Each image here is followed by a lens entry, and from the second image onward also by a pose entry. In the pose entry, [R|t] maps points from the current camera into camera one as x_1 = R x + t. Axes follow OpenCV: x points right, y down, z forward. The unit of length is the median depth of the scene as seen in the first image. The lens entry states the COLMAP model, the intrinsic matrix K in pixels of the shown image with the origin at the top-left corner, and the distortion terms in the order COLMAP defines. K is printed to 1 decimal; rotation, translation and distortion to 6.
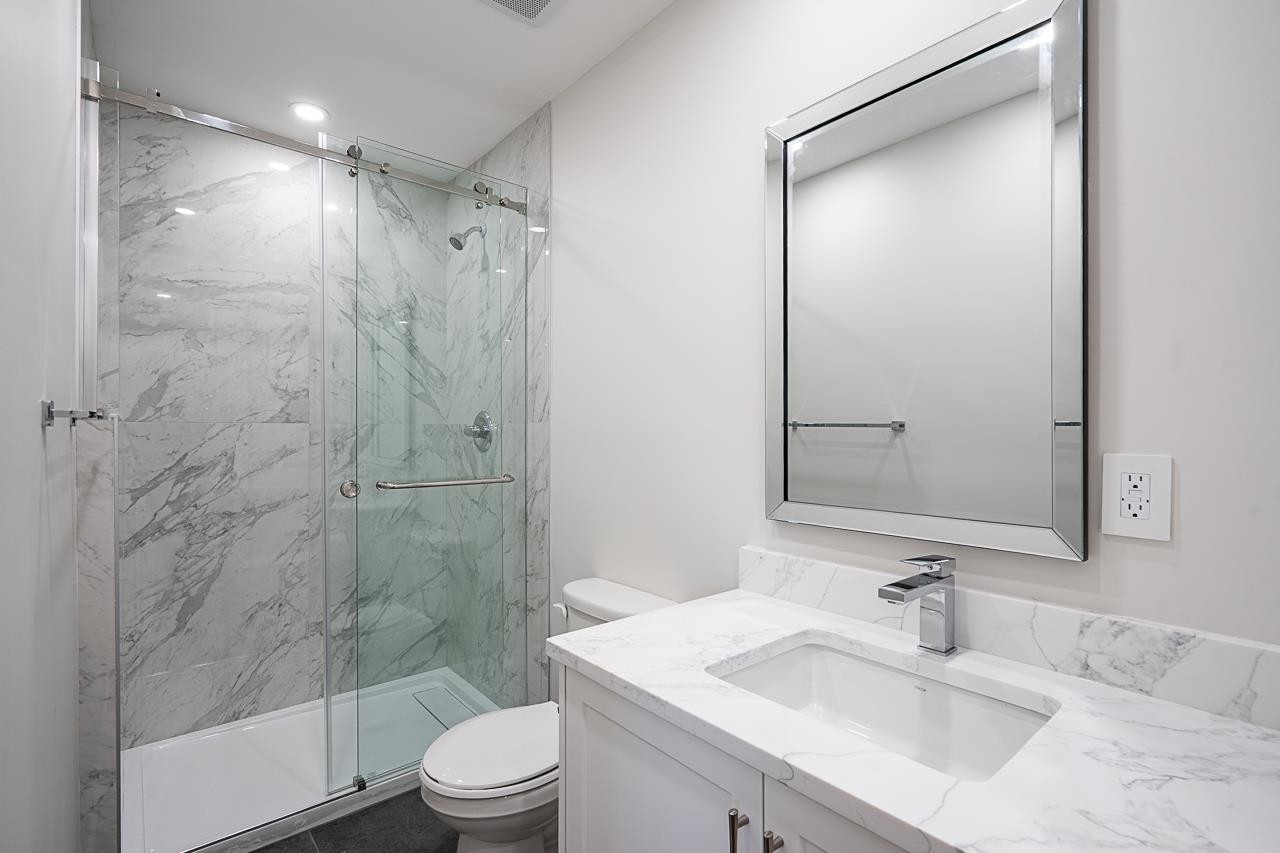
lens RADIAL K [[588.4, 0, 637.9], [0, 588.4, 423.4], [0, 0, 1]] dist [-0.003877, -0.000376]
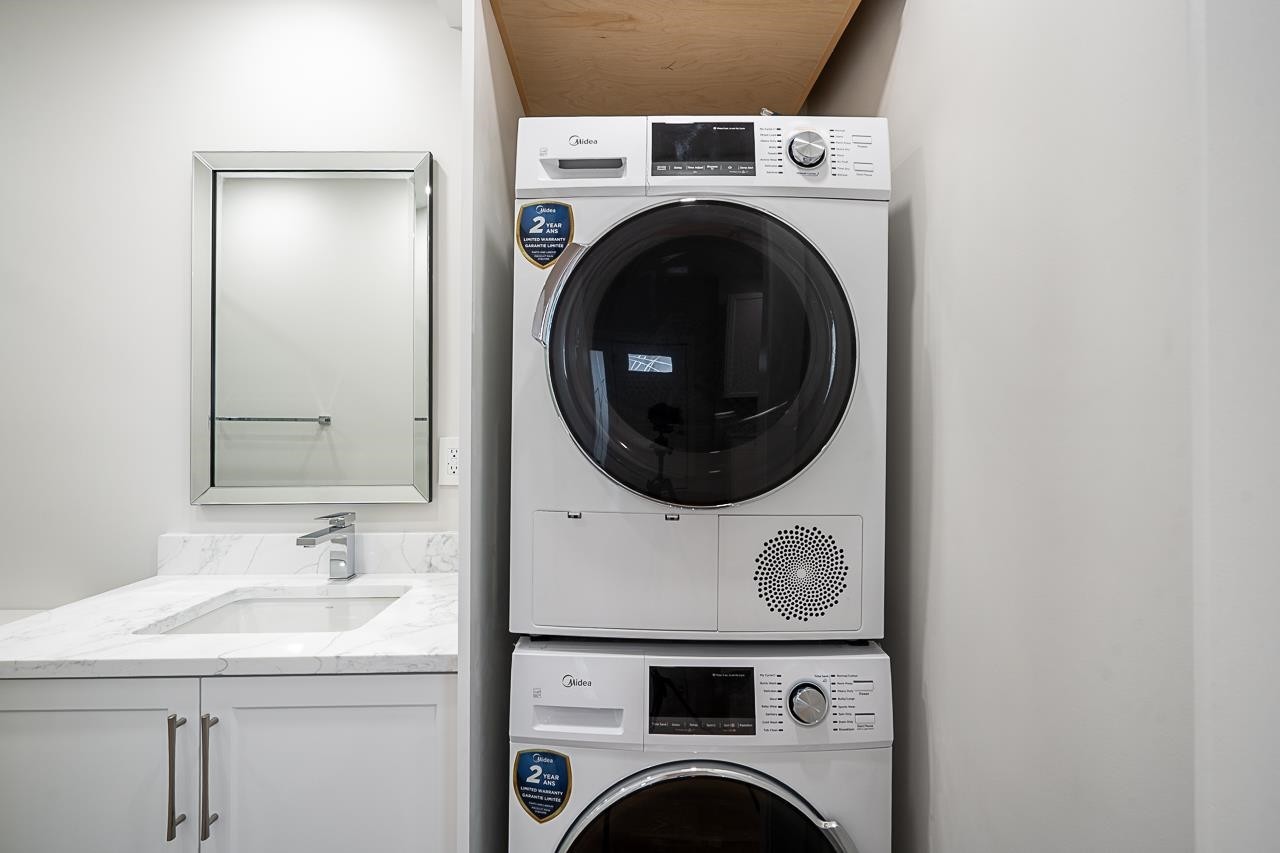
lens RADIAL K [[588.4, 0, 637.9], [0, 588.4, 423.4], [0, 0, 1]] dist [-0.003877, -0.000376]
pose [[0.629573, 0.000624, 0.776941, -0.141003], [-0.007923, 0.999953, 0.005617, -0.002447], [-0.776901, -0.009692, 0.629548, -0.438238]]
